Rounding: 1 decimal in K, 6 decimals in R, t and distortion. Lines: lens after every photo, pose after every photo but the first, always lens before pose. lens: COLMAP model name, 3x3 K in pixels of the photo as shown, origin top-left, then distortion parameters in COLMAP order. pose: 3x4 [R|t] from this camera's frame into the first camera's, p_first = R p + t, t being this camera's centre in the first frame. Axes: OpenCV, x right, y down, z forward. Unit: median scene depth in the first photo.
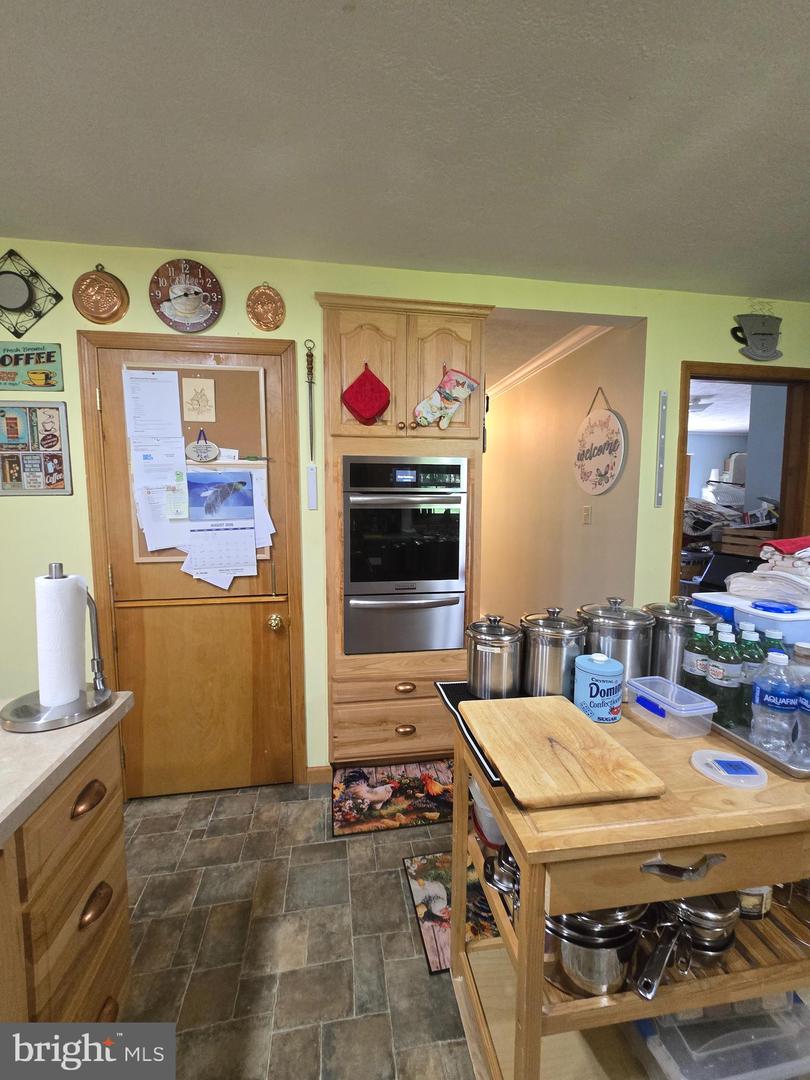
lens RADIAL K [[436.2, 0, 398.4], [0, 436.2, 542.7], [0, 0, 1]] dist [0.001075, 0.000088]
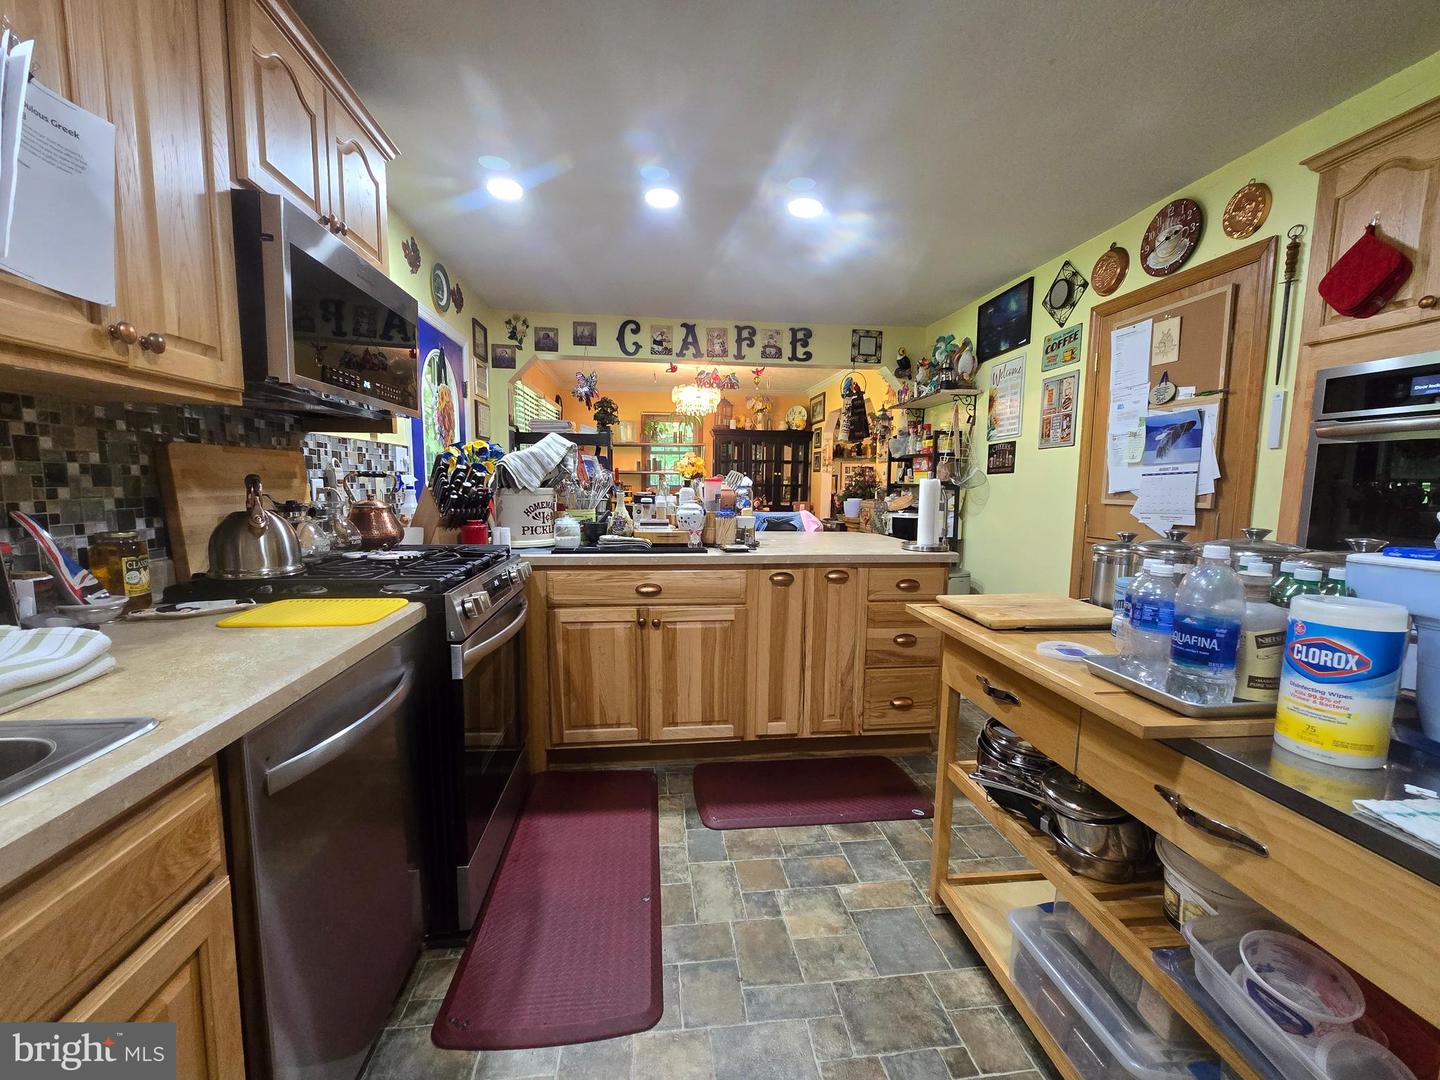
lens RADIAL K [[581.6, 0, 713.2], [0, 581.6, 540.2], [0, 0, 1]] dist [0.001075, 0.000088]
pose [[-0.040730, 0.106134, -0.993517, 0.934333], [-0.098898, 0.989031, 0.109710, 0.073358], [0.994264, 0.102726, -0.029787, 0.069687]]
